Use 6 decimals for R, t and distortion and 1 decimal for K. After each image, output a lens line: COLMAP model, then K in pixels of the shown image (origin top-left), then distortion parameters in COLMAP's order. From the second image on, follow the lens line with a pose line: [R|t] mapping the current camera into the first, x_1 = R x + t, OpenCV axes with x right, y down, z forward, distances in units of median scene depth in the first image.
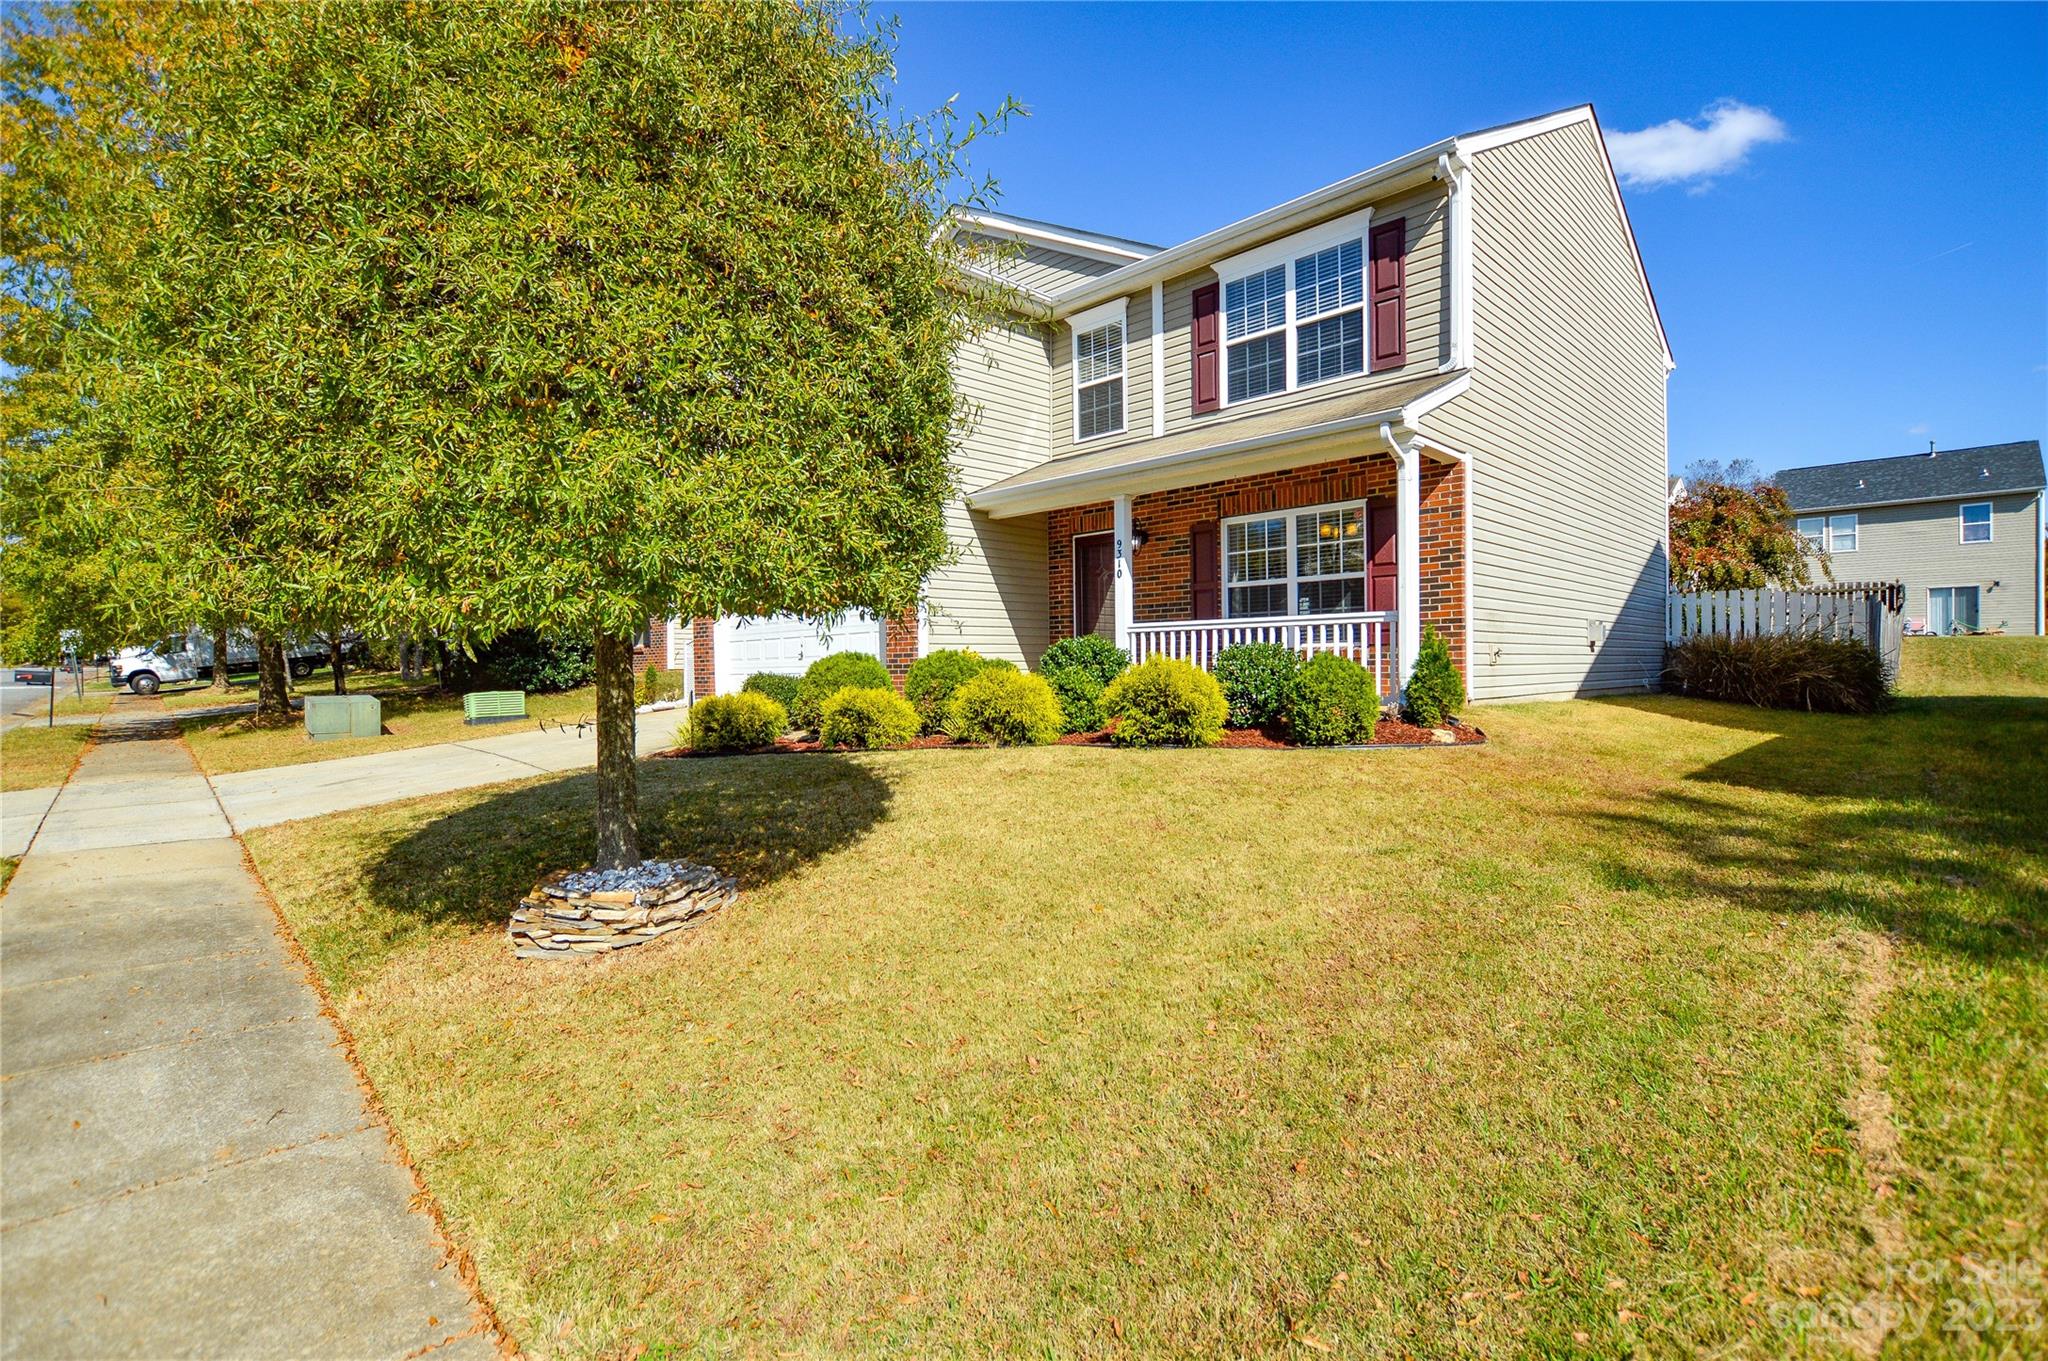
lens RADIAL K [[922.6, 0, 1020.8], [0, 922.6, 679.3], [0, 0, 1]] dist [-0.021293, -0.000088]
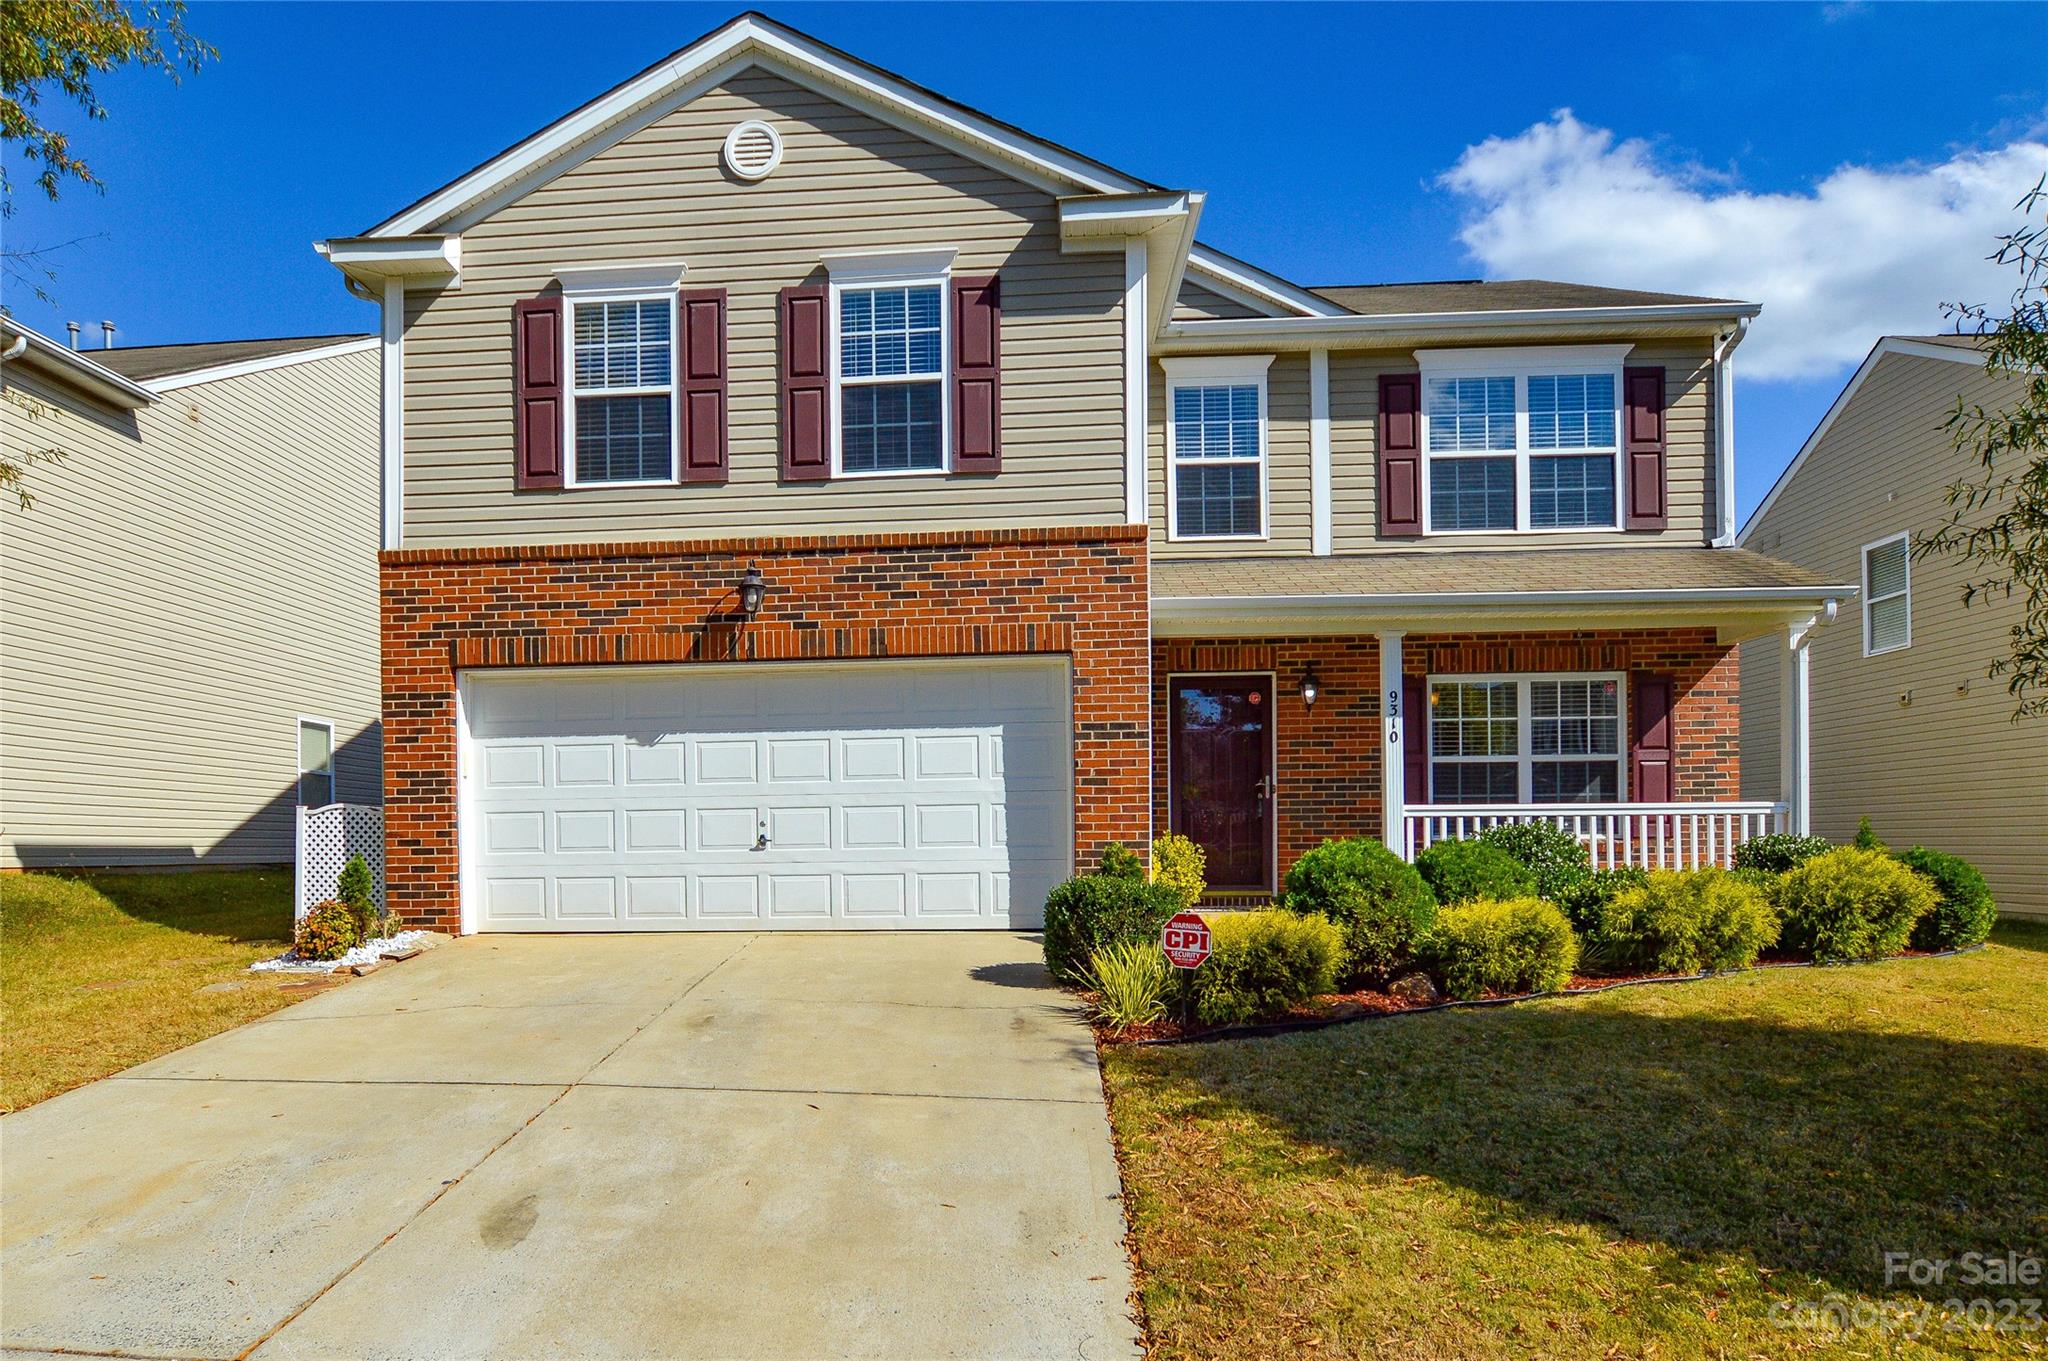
lens RADIAL K [[1239.9, 0, 914.6], [0, 1239.9, 856.1], [0, 0, 1]] dist [-0.025742, 0.000737]
pose [[0.764400, 0.003001, 0.644735, -0.810782], [0.007979, 0.999869, -0.014114, -0.008129], [-0.644693, 0.015933, 0.764276, 0.488648]]
